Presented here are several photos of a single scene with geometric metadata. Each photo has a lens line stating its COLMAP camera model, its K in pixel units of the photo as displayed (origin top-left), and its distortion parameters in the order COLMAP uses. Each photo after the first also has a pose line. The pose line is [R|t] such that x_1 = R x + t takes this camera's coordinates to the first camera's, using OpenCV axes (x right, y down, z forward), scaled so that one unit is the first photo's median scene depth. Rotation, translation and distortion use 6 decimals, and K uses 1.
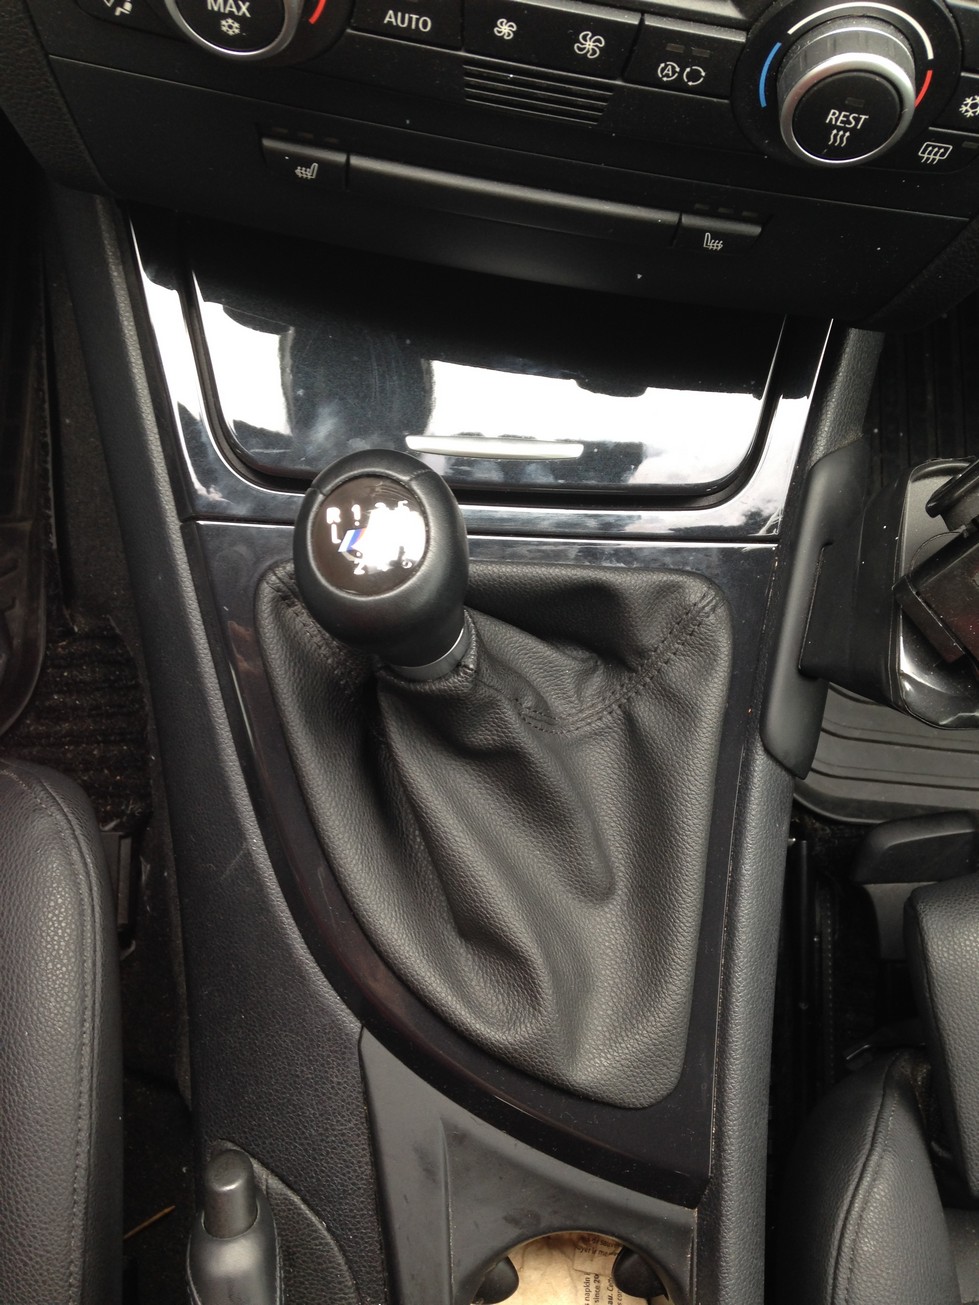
lens RADIAL K [[1286.4, 0, 467.3], [0, 1286.4, 660.8], [0, 0, 1]] dist [0.121243, -0.248083]
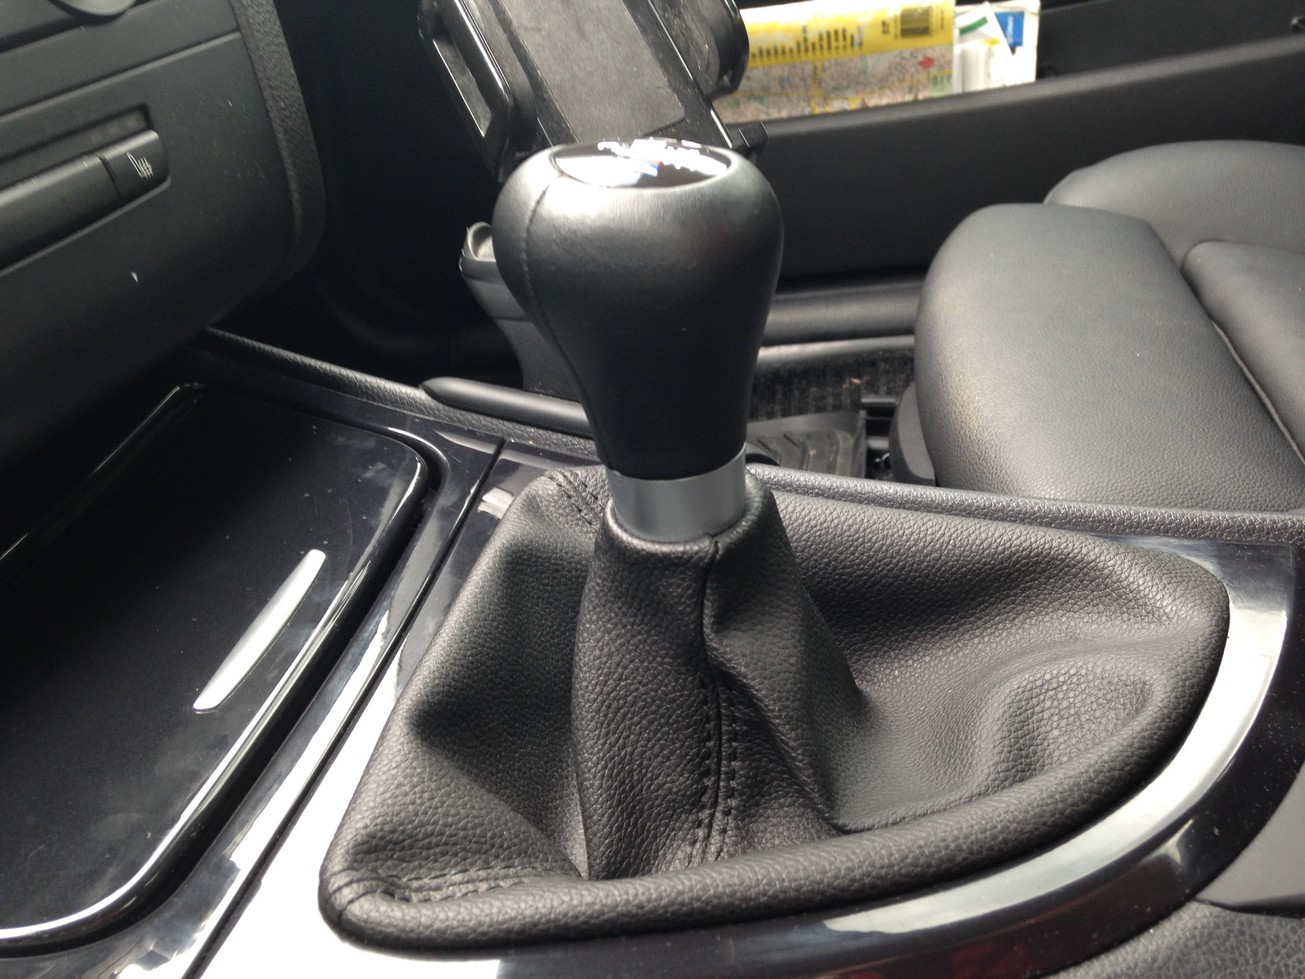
lens RADIAL K [[1244.3, 0, 654.7], [0, 1244.3, 493.5], [0, 0, 1]] dist [0.132662, -0.262818]
pose [[0.134238, -0.546976, 0.826316, -0.457011], [0.989597, 0.117542, -0.082957, 0.079937], [-0.051752, 0.828856, 0.557064, 0.571735]]
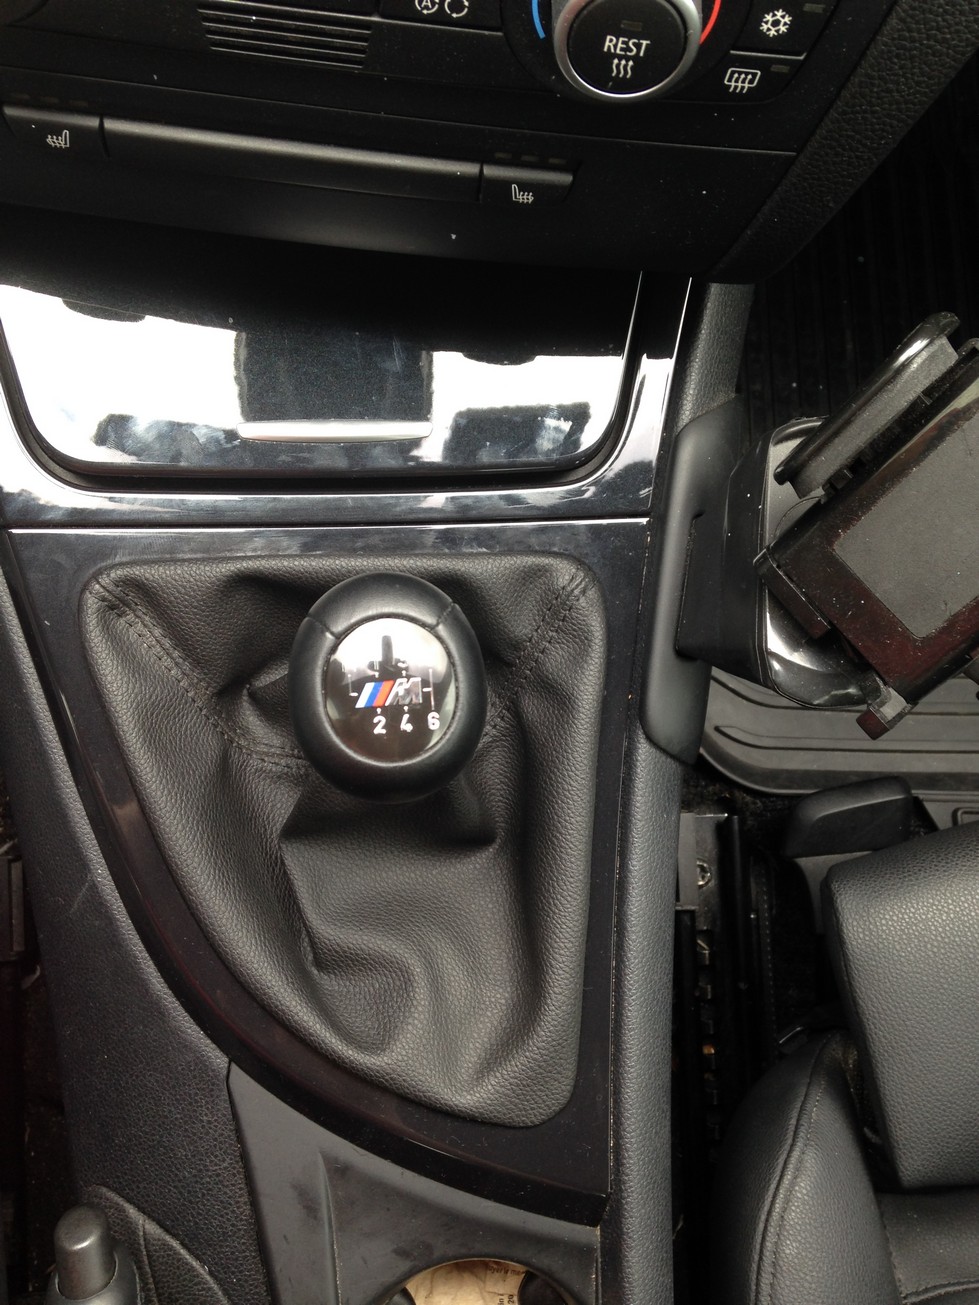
lens RADIAL K [[1248.0, 0, 534.6], [0, 1248.0, 656.1], [0, 0, 1]] dist [0.121678, -0.235453]
pose [[0.998103, -0.060692, 0.010303, 0.146202], [0.060382, 0.997779, 0.028116, -0.021214], [-0.011986, -0.027440, 0.999552, 0.095146]]
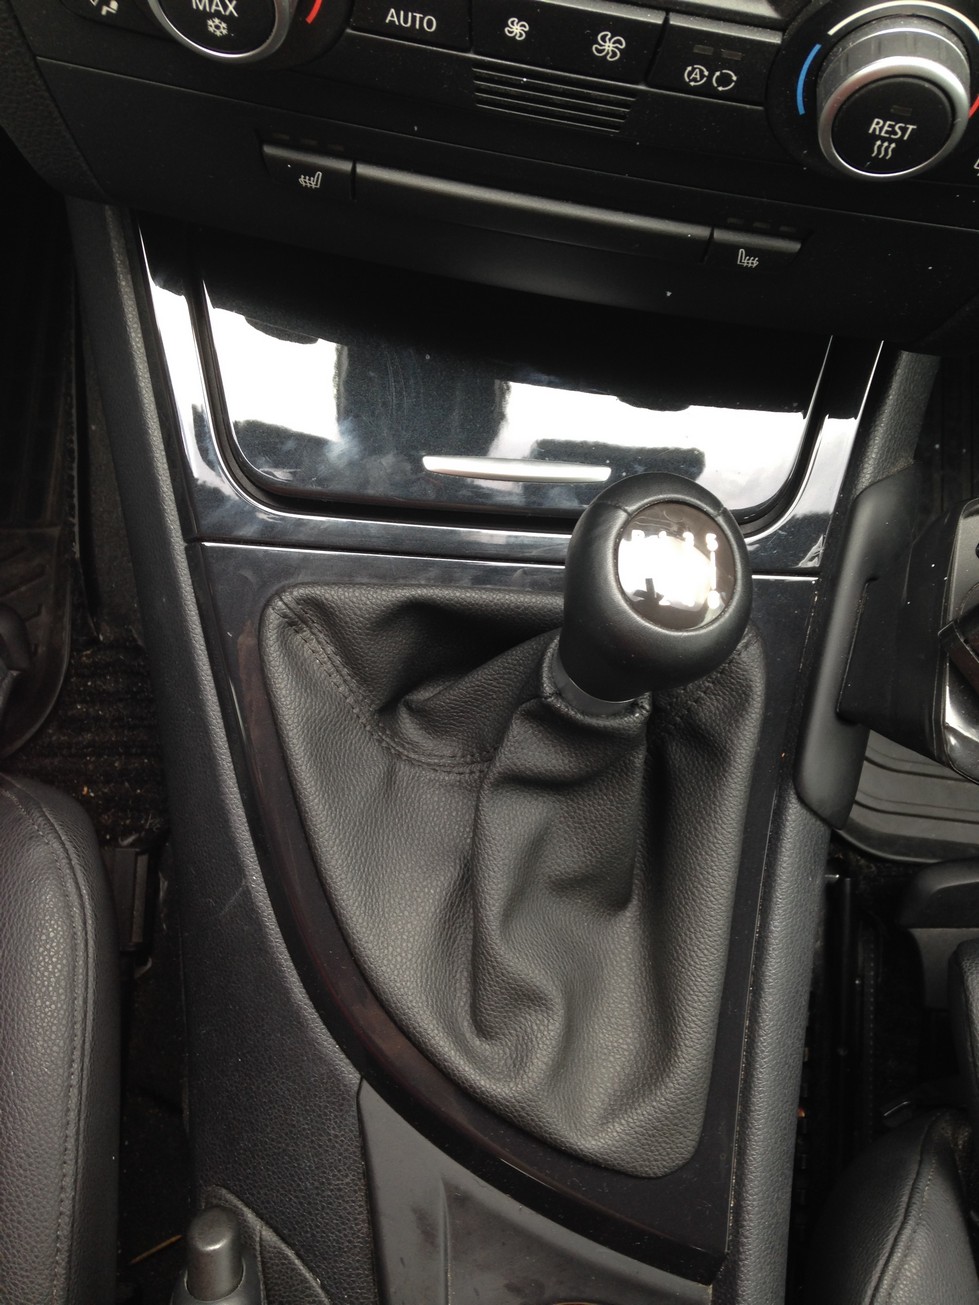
lens RADIAL K [[1255.4, 0, 477.9], [0, 1255.4, 644.1], [0, 0, 1]] dist [0.133607, -0.270423]
pose [[0.998365, 0.024604, -0.051586, 0.044074], [-0.024403, 0.999692, 0.004510, -0.041535], [0.051681, -0.003244, 0.998658, 0.076386]]
